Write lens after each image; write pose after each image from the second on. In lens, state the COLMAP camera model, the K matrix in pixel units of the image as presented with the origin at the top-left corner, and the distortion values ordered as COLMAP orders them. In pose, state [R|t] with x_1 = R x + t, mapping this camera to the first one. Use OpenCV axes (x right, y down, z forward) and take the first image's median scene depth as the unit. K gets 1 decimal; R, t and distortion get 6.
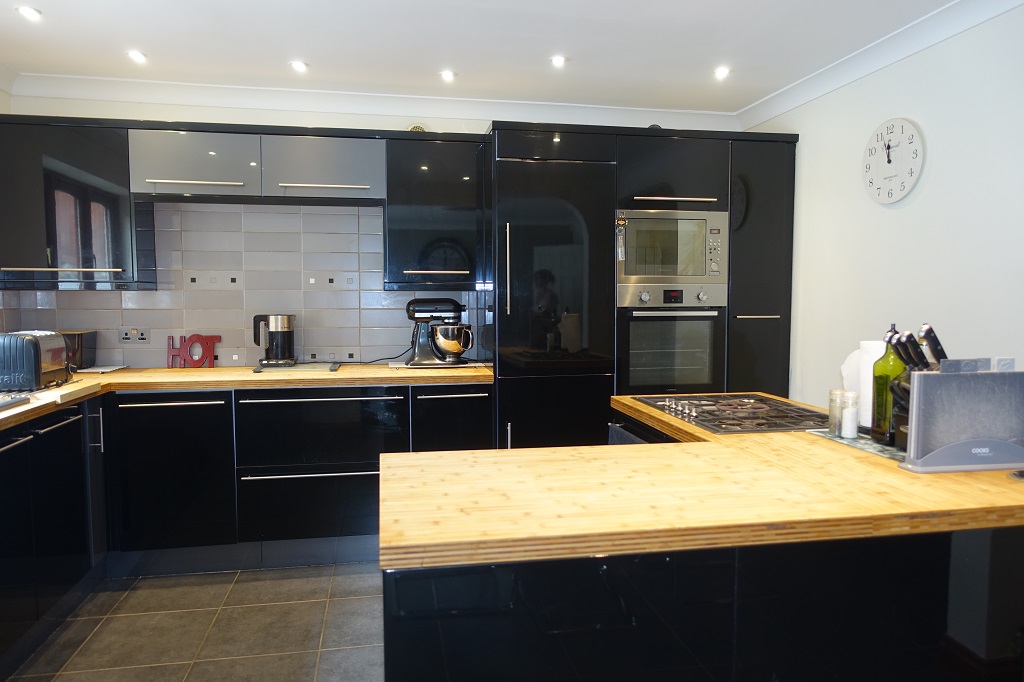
lens RADIAL K [[701.9, 0, 510.9], [0, 701.9, 342.2], [0, 0, 1]] dist [-0.011438, 0.007641]
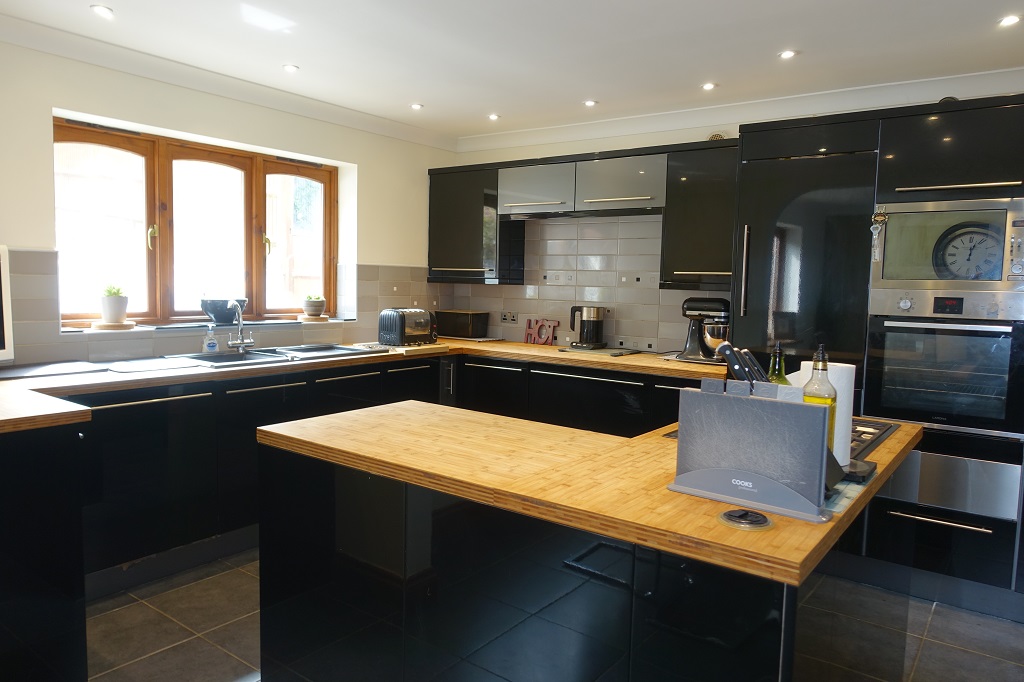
lens RADIAL K [[701.9, 0, 510.2], [0, 701.9, 338.9], [0, 0, 1]] dist [-0.011438, 0.007641]
pose [[0.676516, 0.076908, -0.732401, 0.484942], [-0.074197, 0.996589, 0.036114, -0.017666], [0.732681, 0.029910, 0.679915, 0.070615]]
